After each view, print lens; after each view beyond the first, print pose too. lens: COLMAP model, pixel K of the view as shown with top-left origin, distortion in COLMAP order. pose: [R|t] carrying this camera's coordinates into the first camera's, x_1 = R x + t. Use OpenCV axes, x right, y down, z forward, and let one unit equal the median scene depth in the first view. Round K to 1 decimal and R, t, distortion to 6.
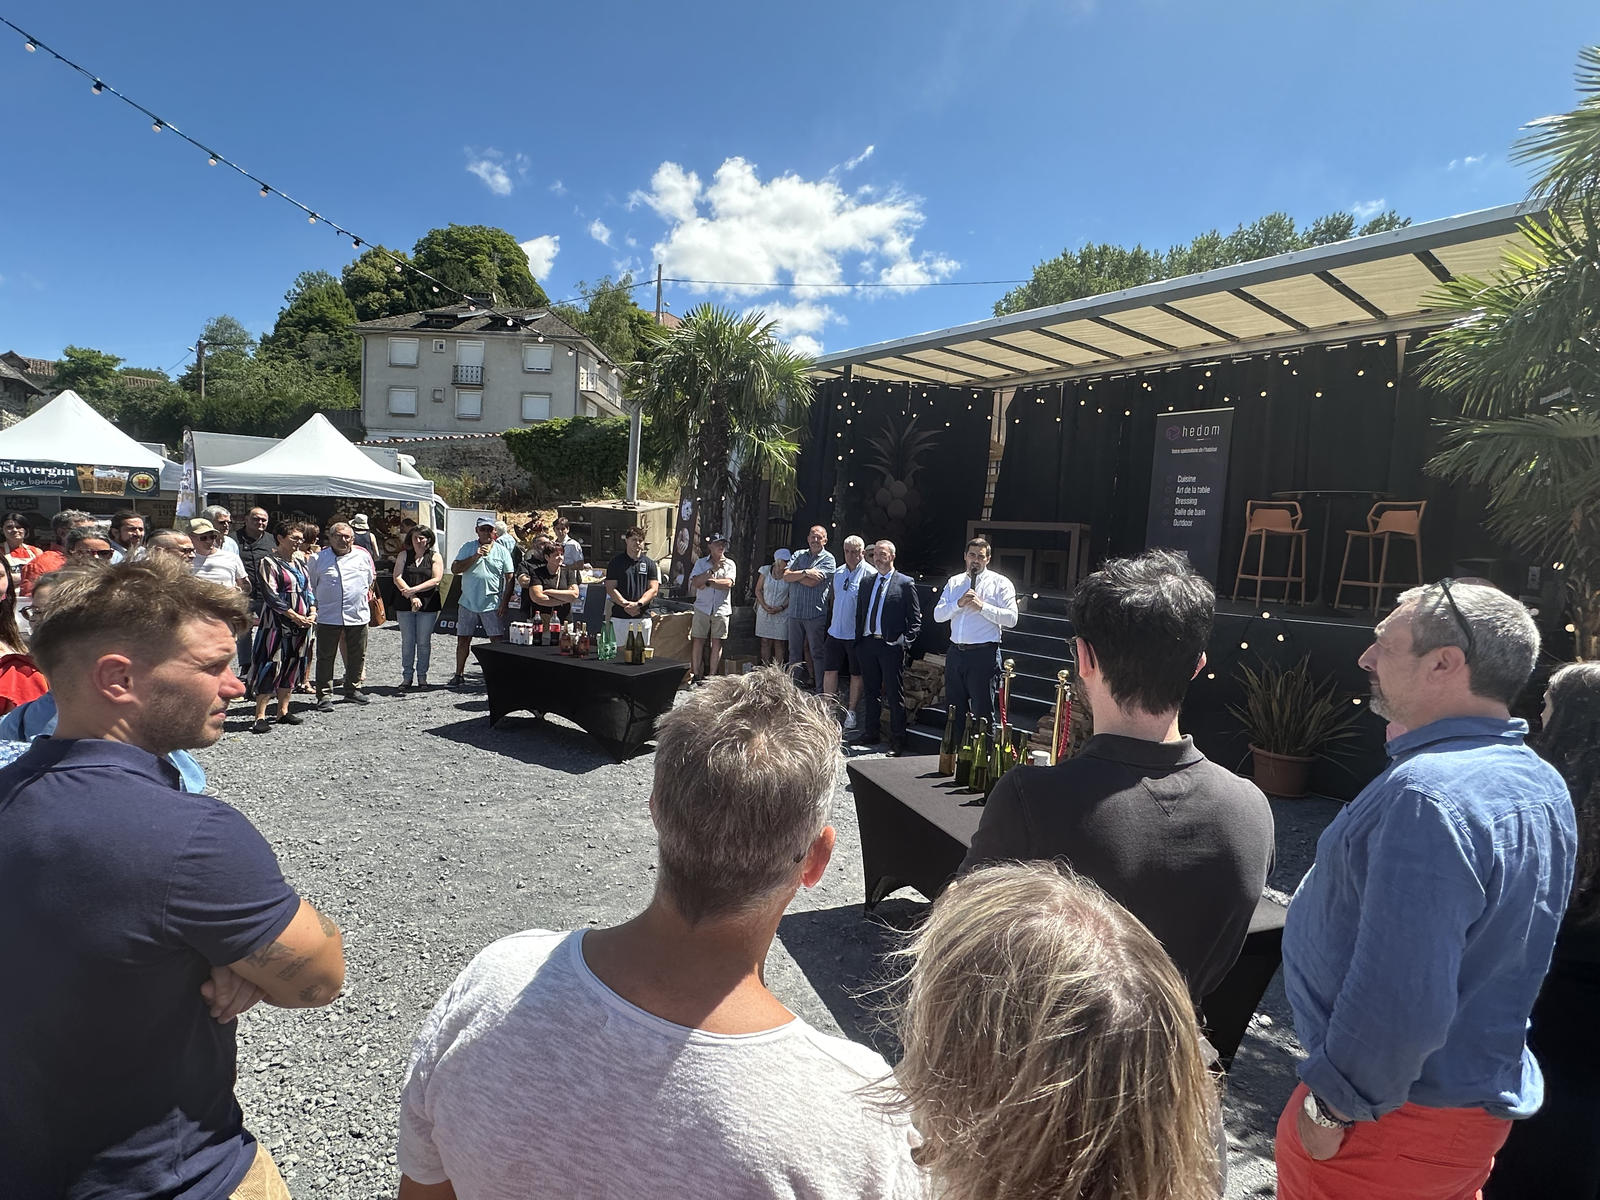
lens RADIAL K [[784.7, 0, 791.2], [0, 784.7, 605.9], [0, 0, 1]] dist [-0.016152, 0.007116]
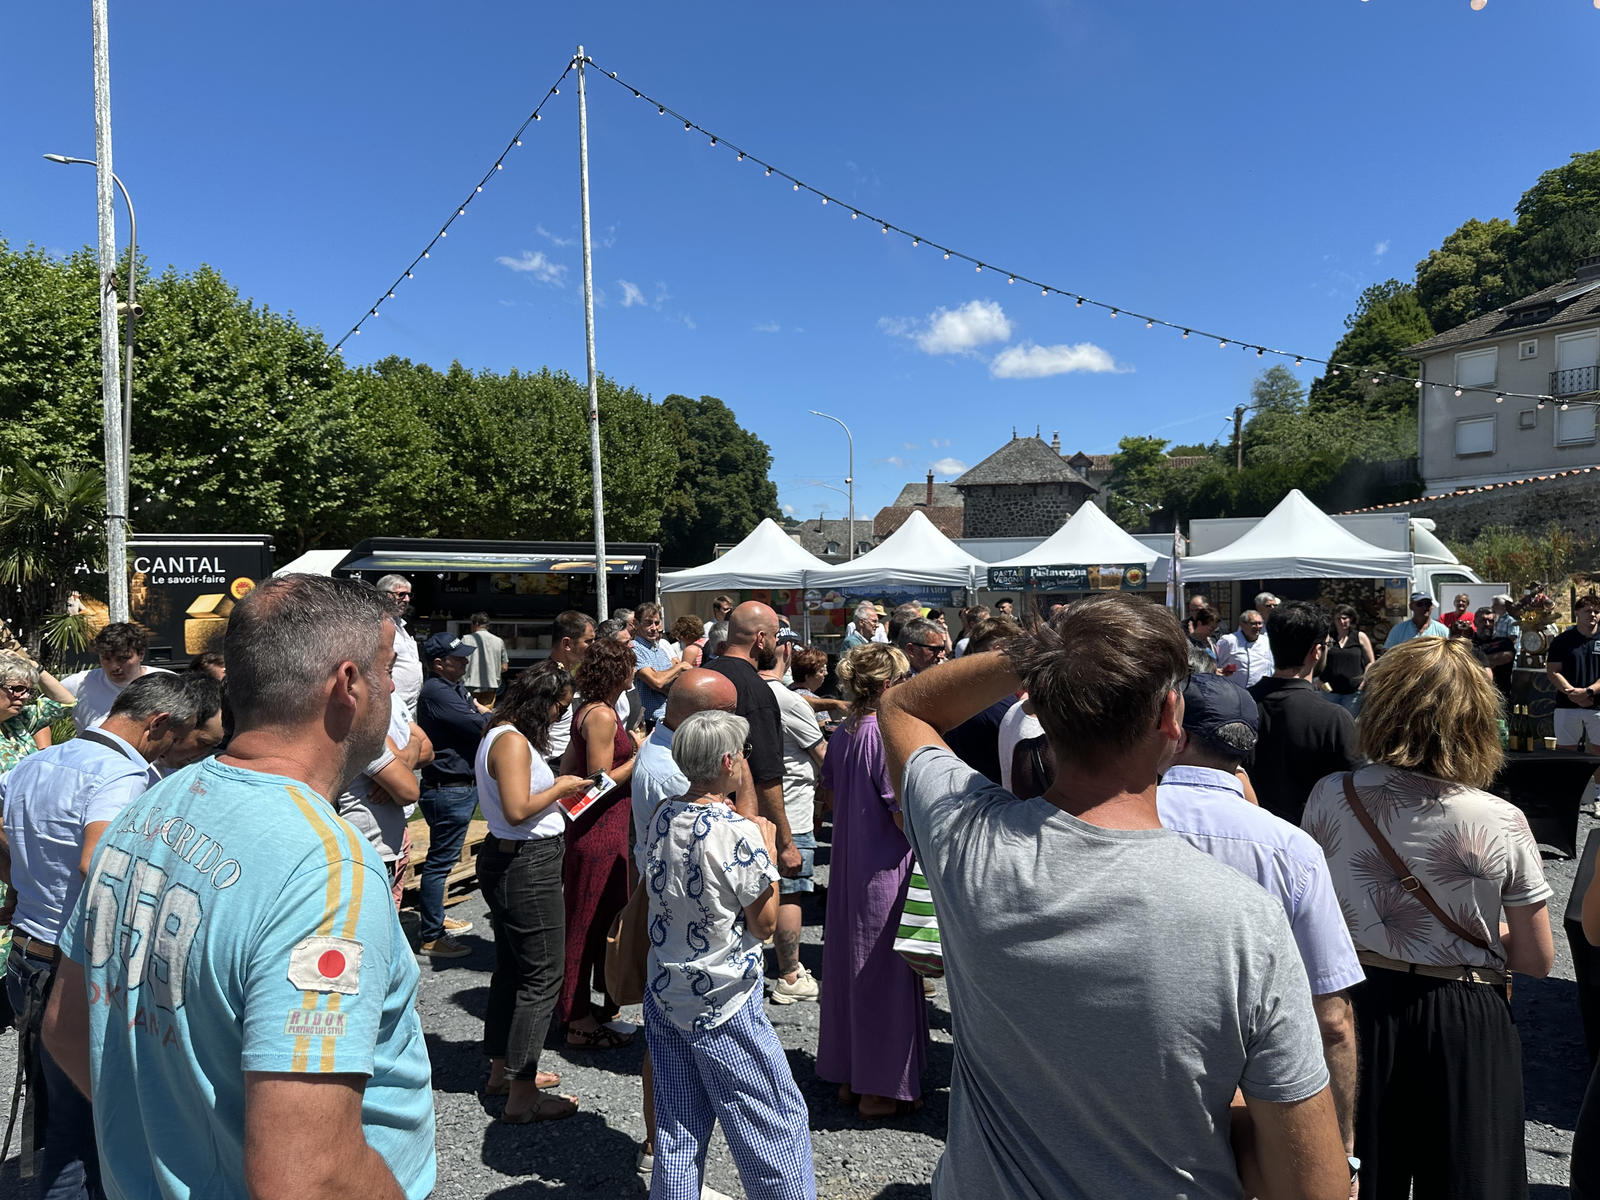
lens RADIAL K [[1120.7, 0, 804.5], [0, 1120.7, 594.9], [0, 0, 1]] dist [0.044681, -0.066497]
pose [[0.515673, -0.050255, -0.855310, 0.066817], [-0.050428, 0.994767, -0.088853, 0.007279], [0.855300, 0.088951, 0.510441, -0.047787]]
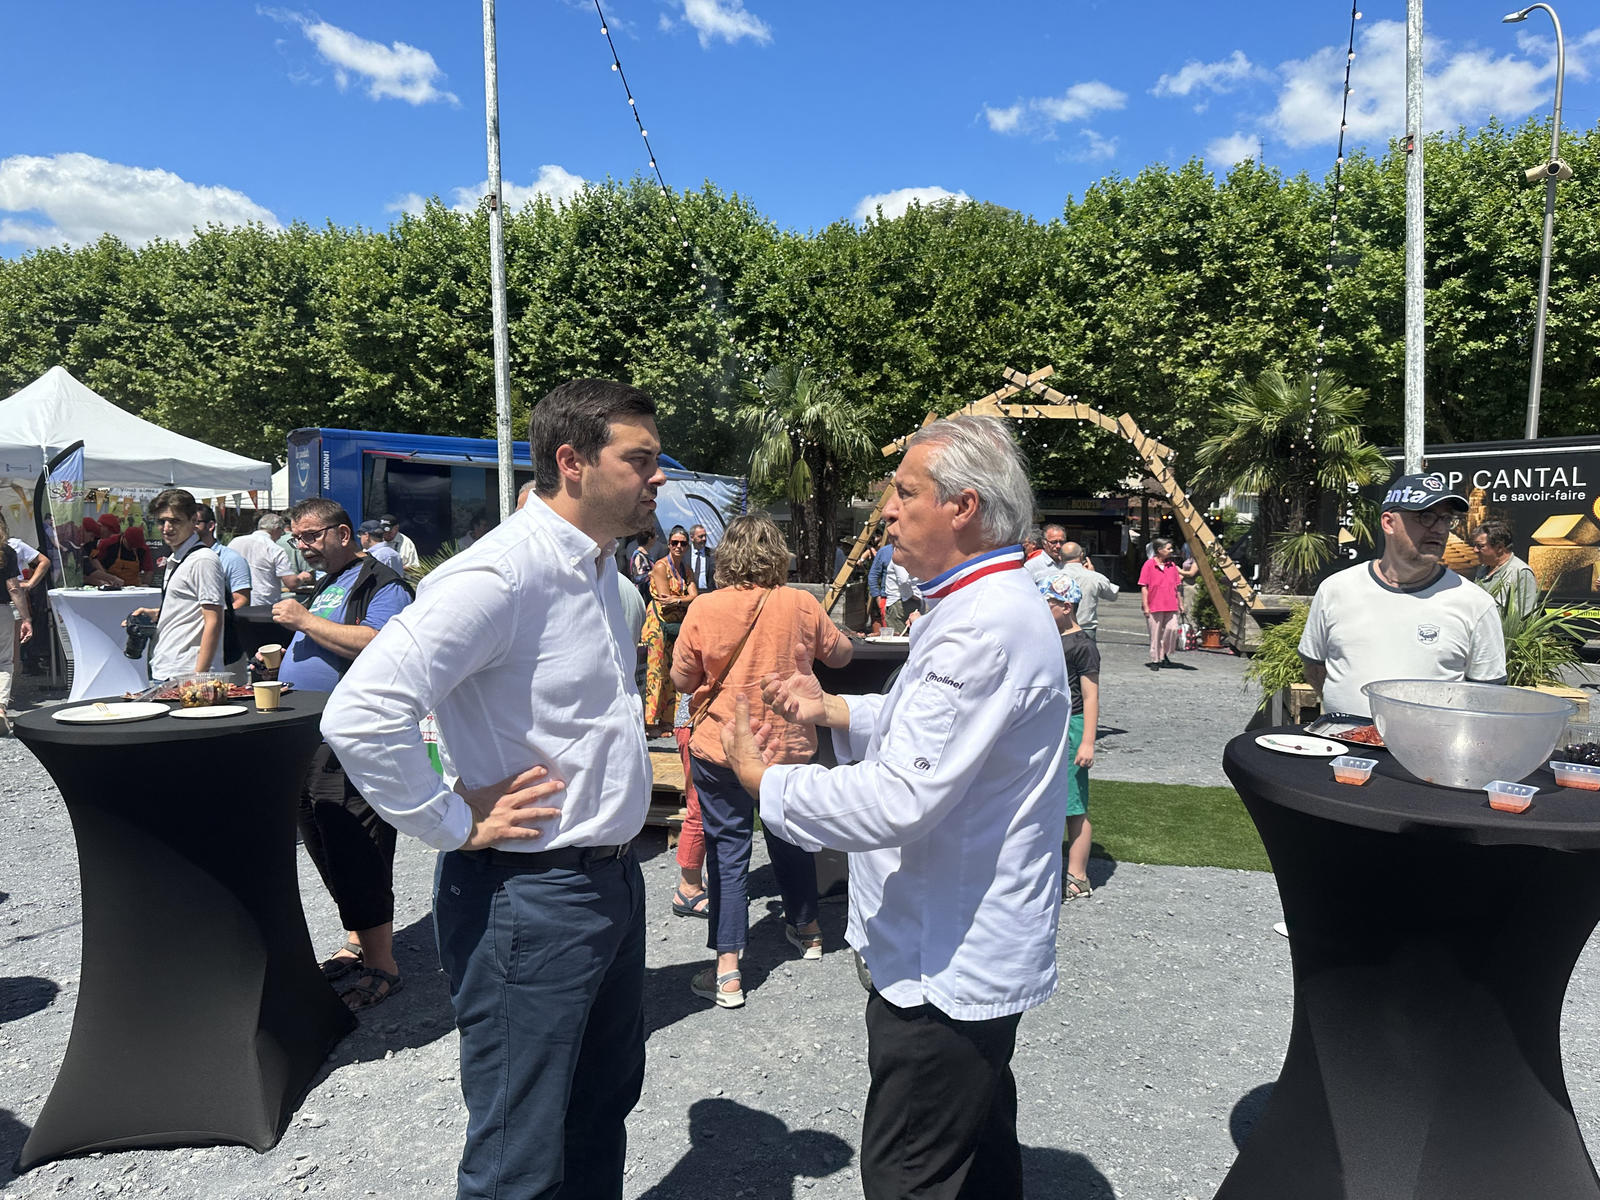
lens RADIAL K [[1120.7, 0, 809.5], [0, 1120.7, 598.9], [0, 0, 1]] dist [0.044681, -0.066497]
pose [[-0.794742, -0.020891, -0.606588, -0.040195], [-0.107977, 0.988332, 0.107430, -0.007249], [0.597265, 0.150877, -0.787725, 0.116430]]
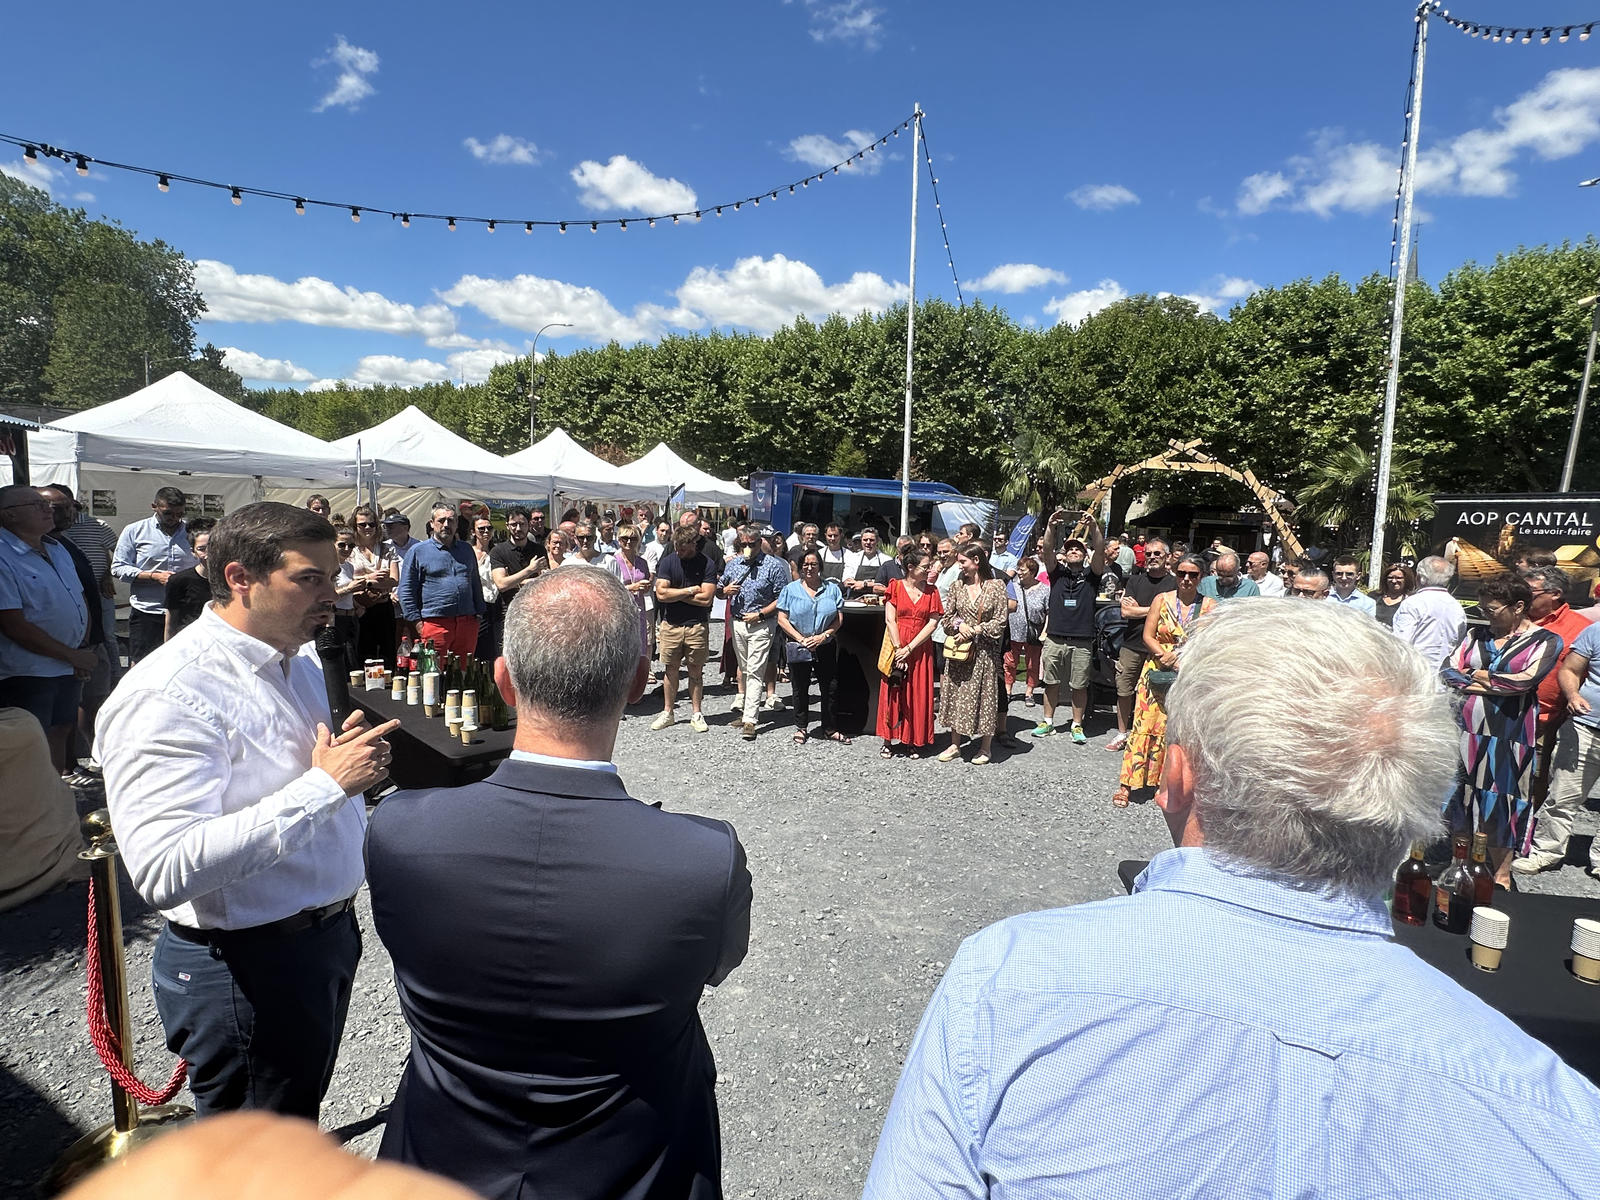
lens RADIAL K [[784.7, 0, 799.9], [0, 784.7, 601.3], [0, 0, 1]] dist [-0.016152, 0.007116]
pose [[-0.925023, -0.047711, -0.376904, 0.019429], [-0.124218, 0.975537, 0.181375, -0.016079], [0.359030, 0.214594, -0.908321, 0.176498]]
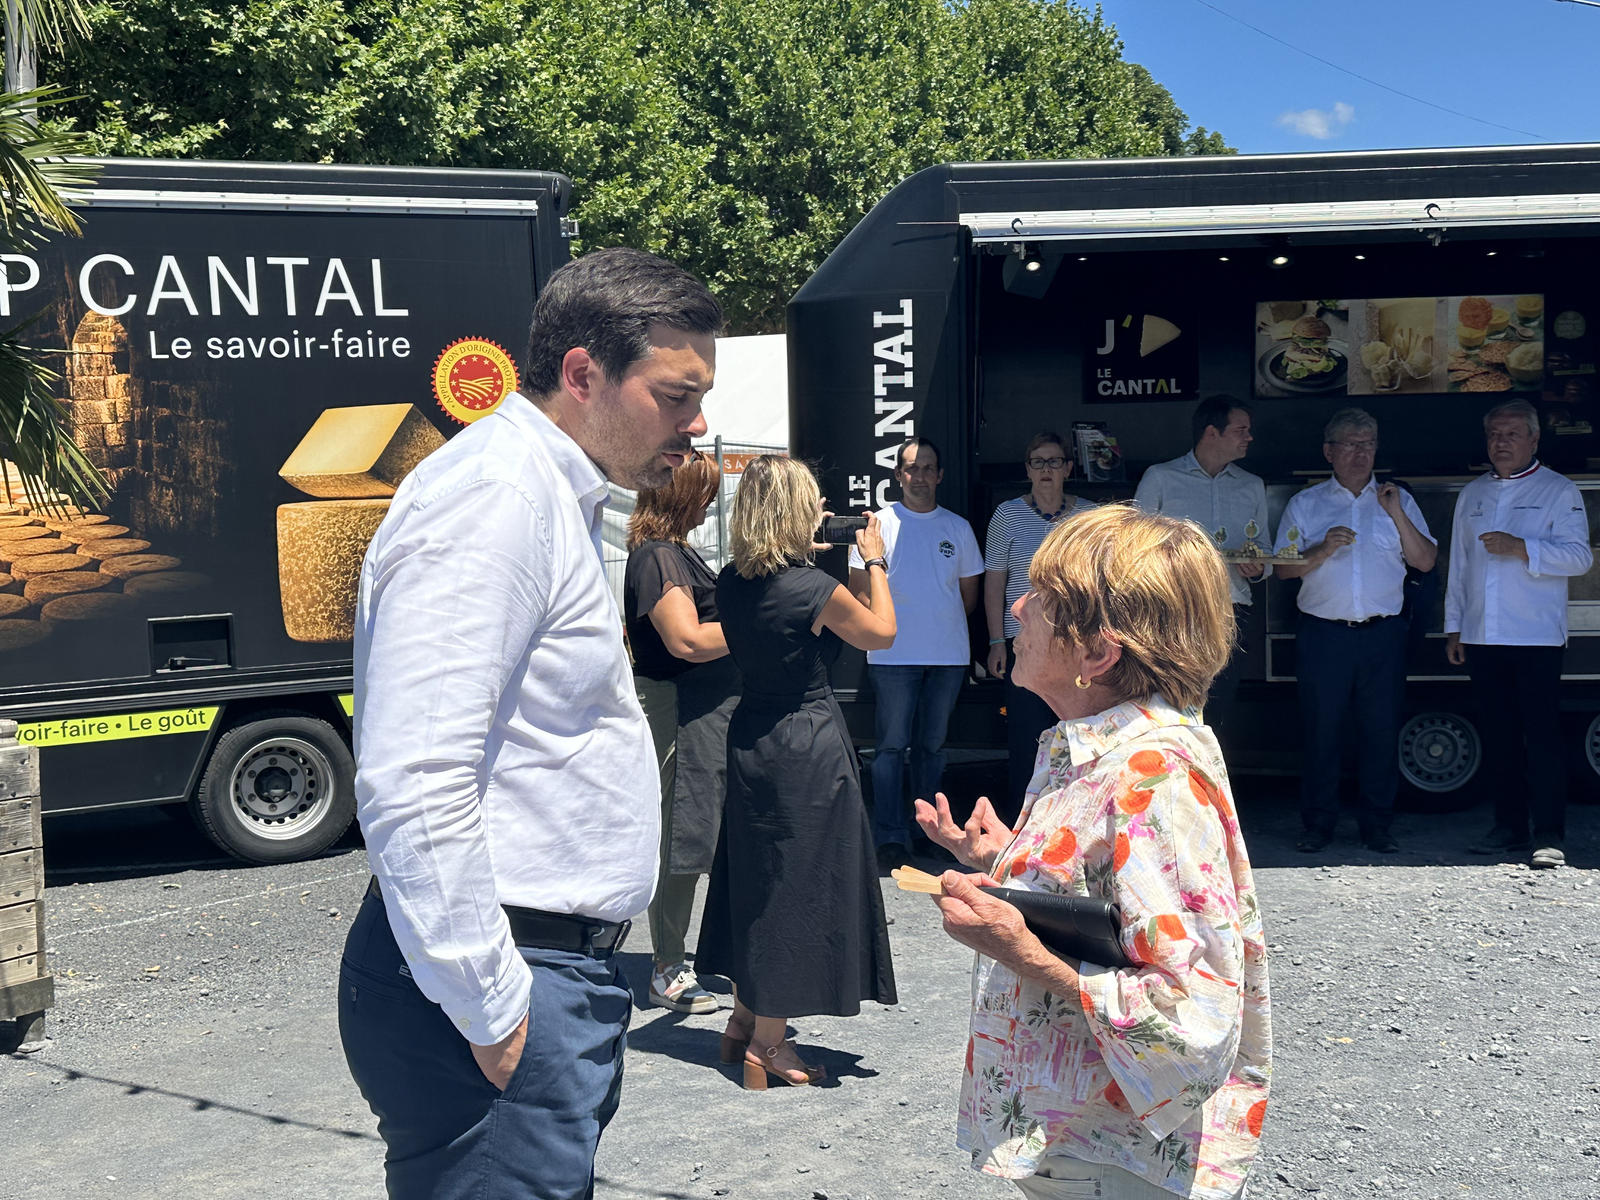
lens RADIAL K [[2064.7, 0, 782.8], [0, 2064.7, 596.2], [0, 0, 1]] dist [0.182838, 0.000000]
pose [[0.333436, -0.013742, -0.942673, -0.221804], [-0.038831, 0.998845, -0.028296, 0.002885], [0.941973, 0.046040, 0.332517, -0.049826]]
